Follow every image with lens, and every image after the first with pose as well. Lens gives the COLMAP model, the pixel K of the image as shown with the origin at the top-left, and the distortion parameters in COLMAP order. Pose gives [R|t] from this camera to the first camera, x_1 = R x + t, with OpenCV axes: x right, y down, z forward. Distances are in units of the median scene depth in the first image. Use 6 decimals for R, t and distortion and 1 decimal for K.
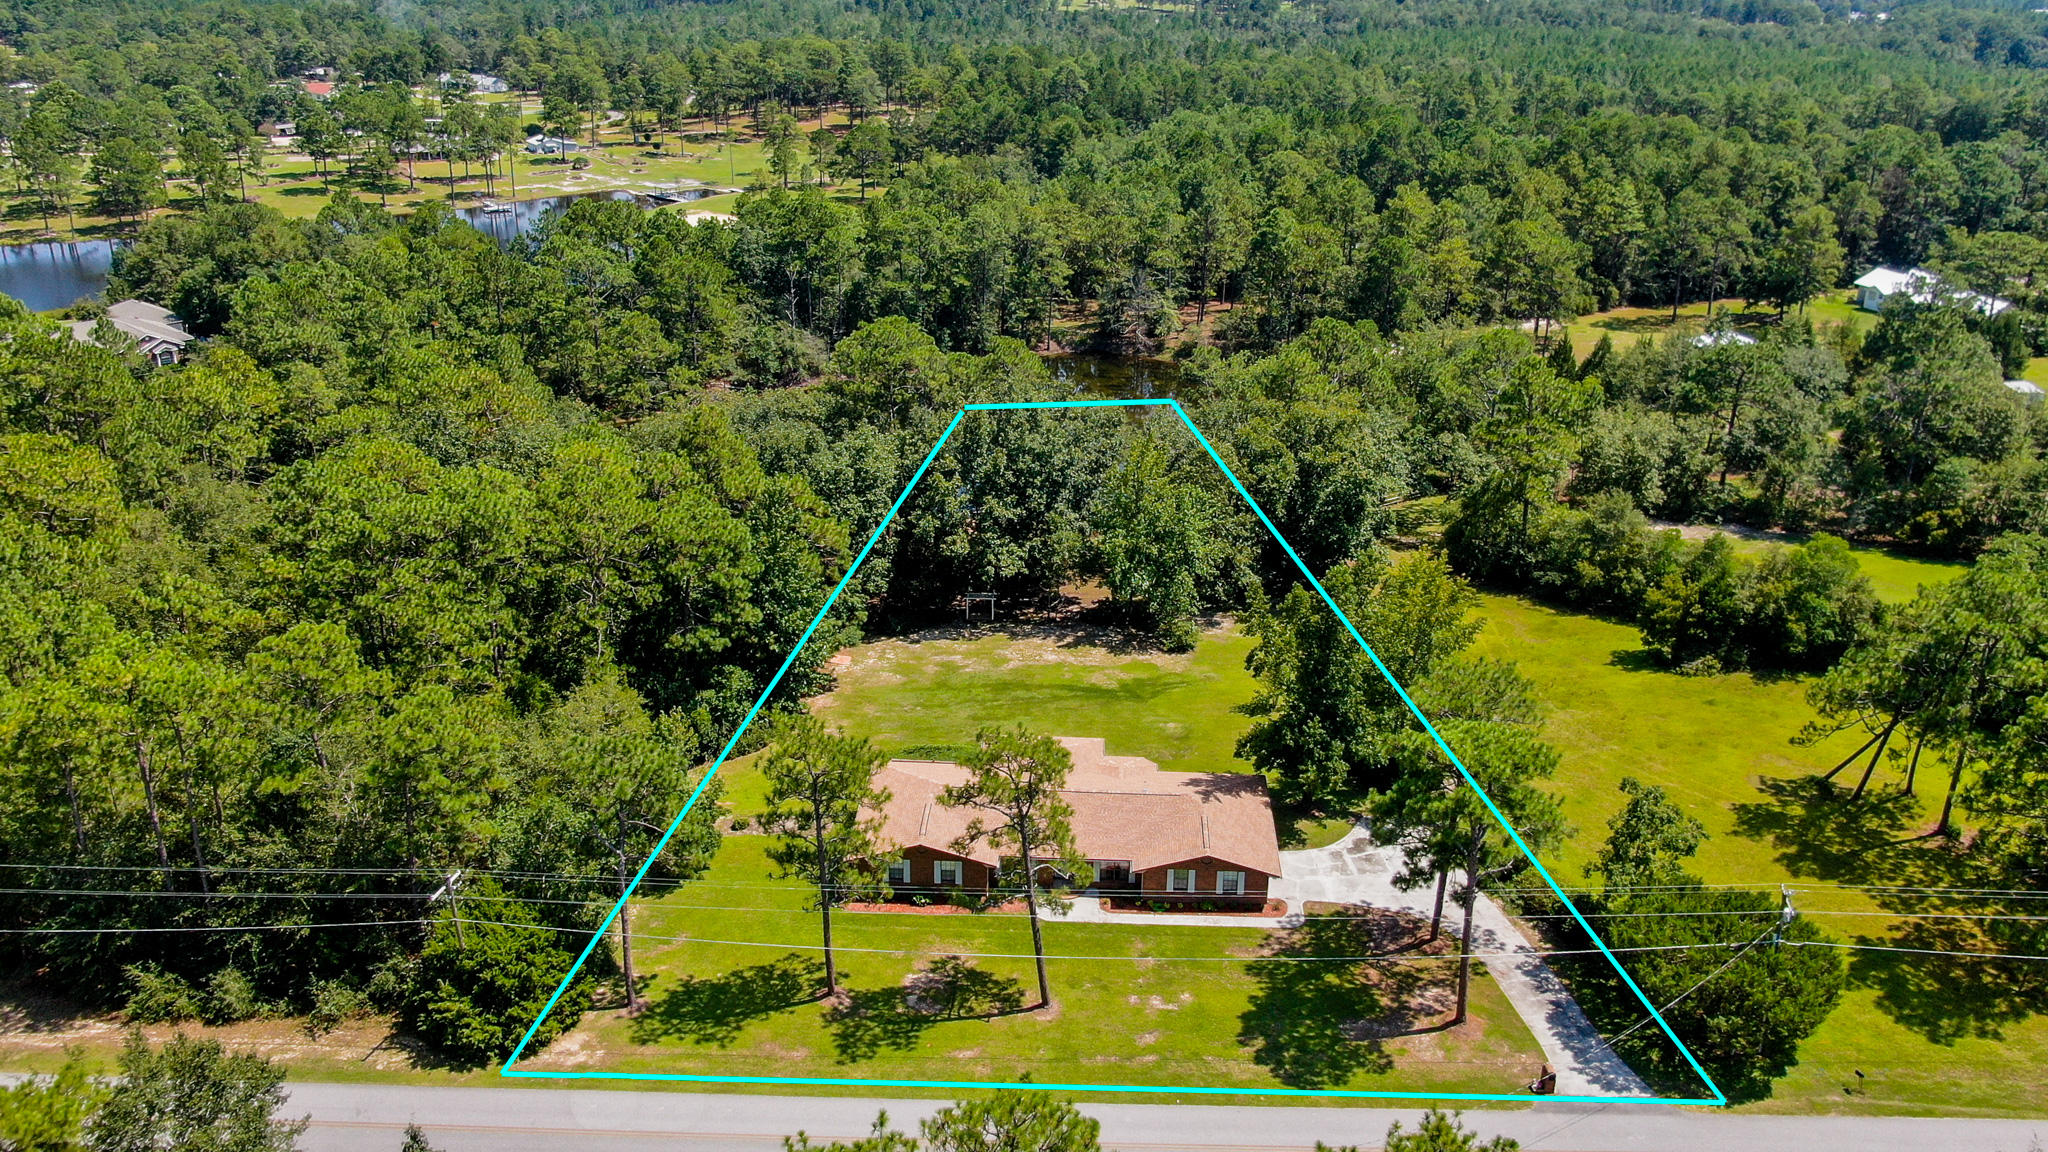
lens RADIAL K [[1814.1, 0, 967.7], [0, 1814.1, 580.5], [0, 0, 1]] dist [-0.051170, 0.085641]
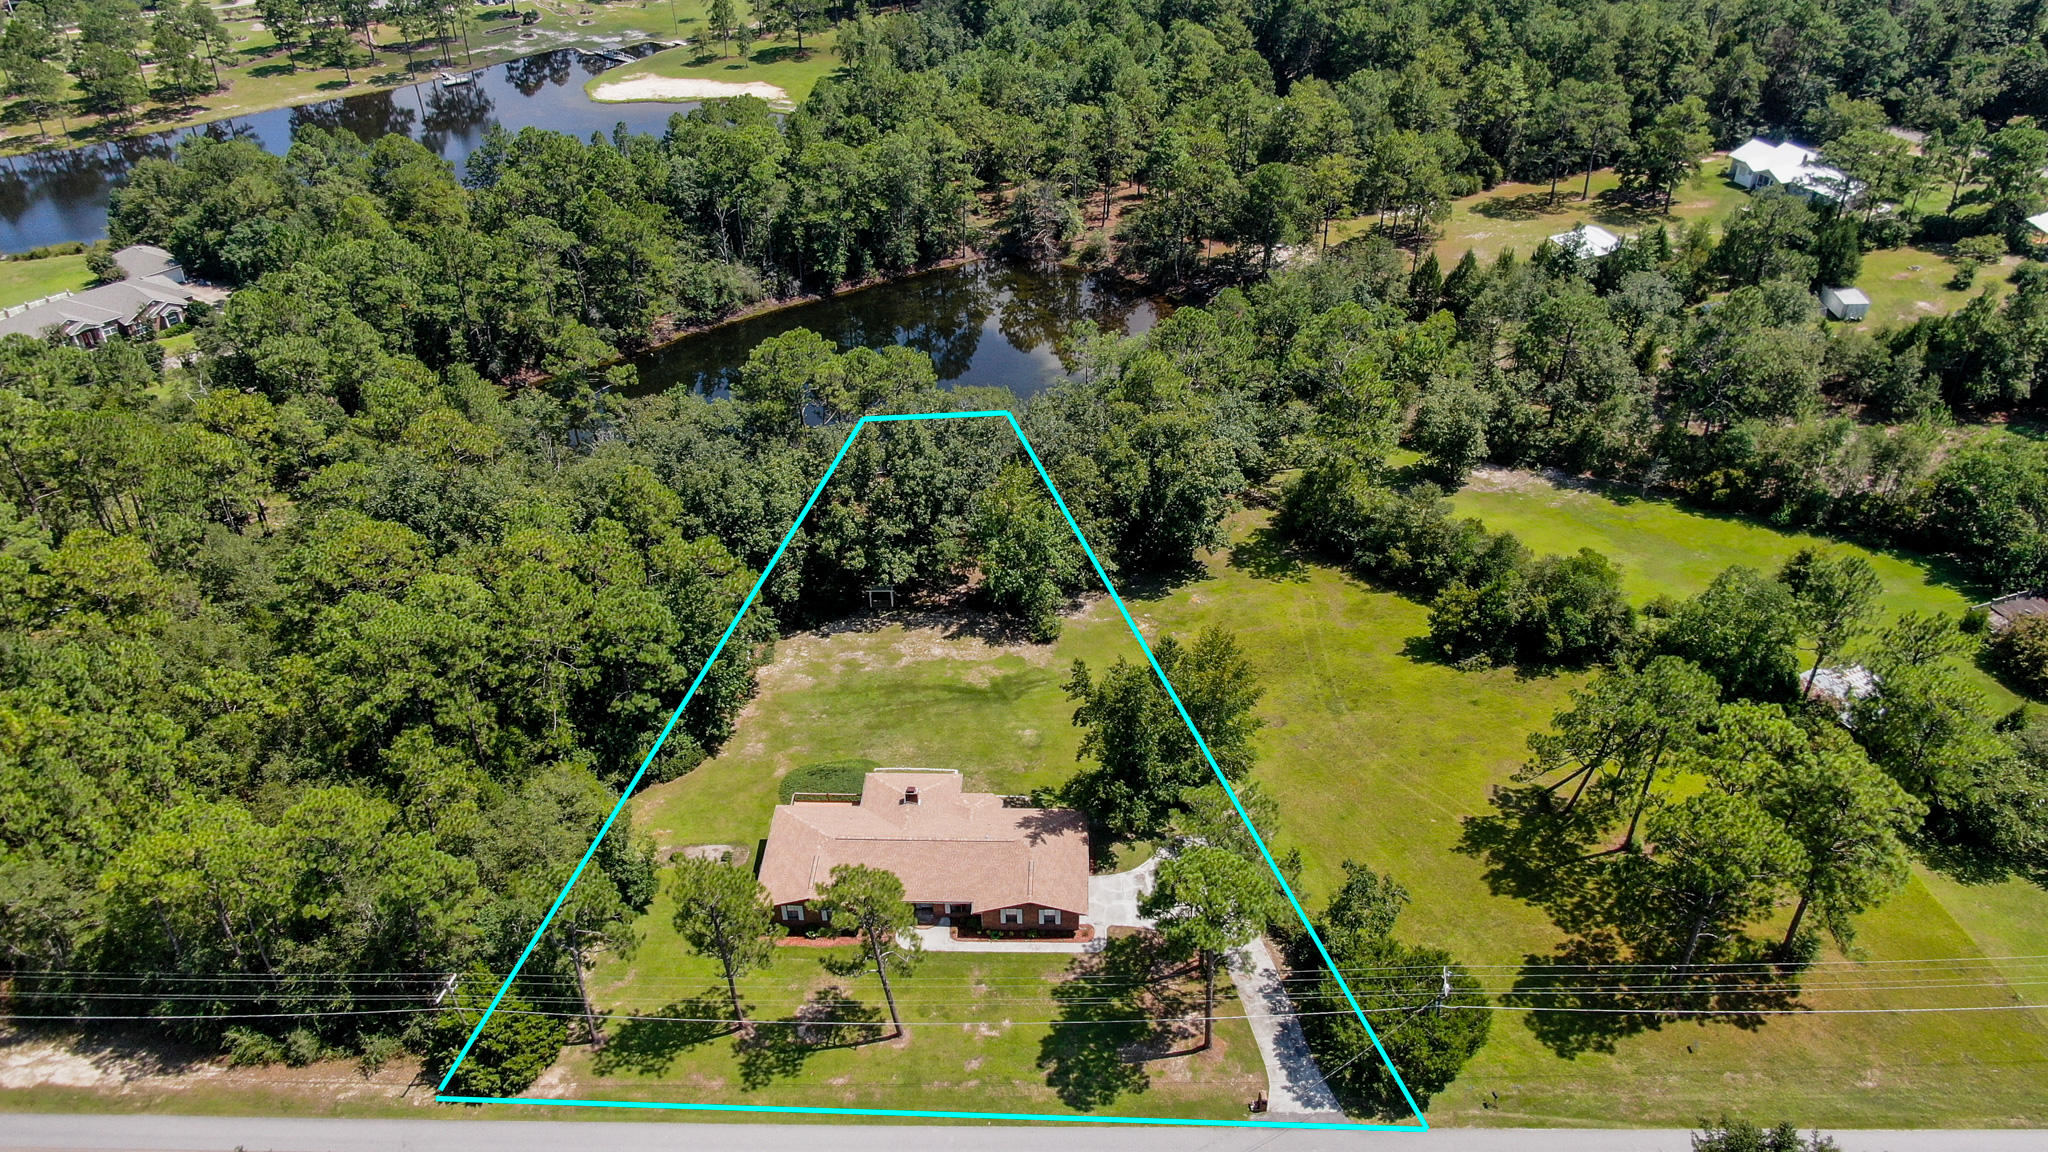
lens RADIAL K [[1814.1, 0, 967.7], [0, 1814.1, 580.5], [0, 0, 1]] dist [-0.051170, 0.085641]
pose [[0.998725, -0.025855, -0.043366, 0.135776], [0.037854, 0.951827, 0.304291, -0.416713], [0.033410, -0.305545, 0.951591, -0.148105]]
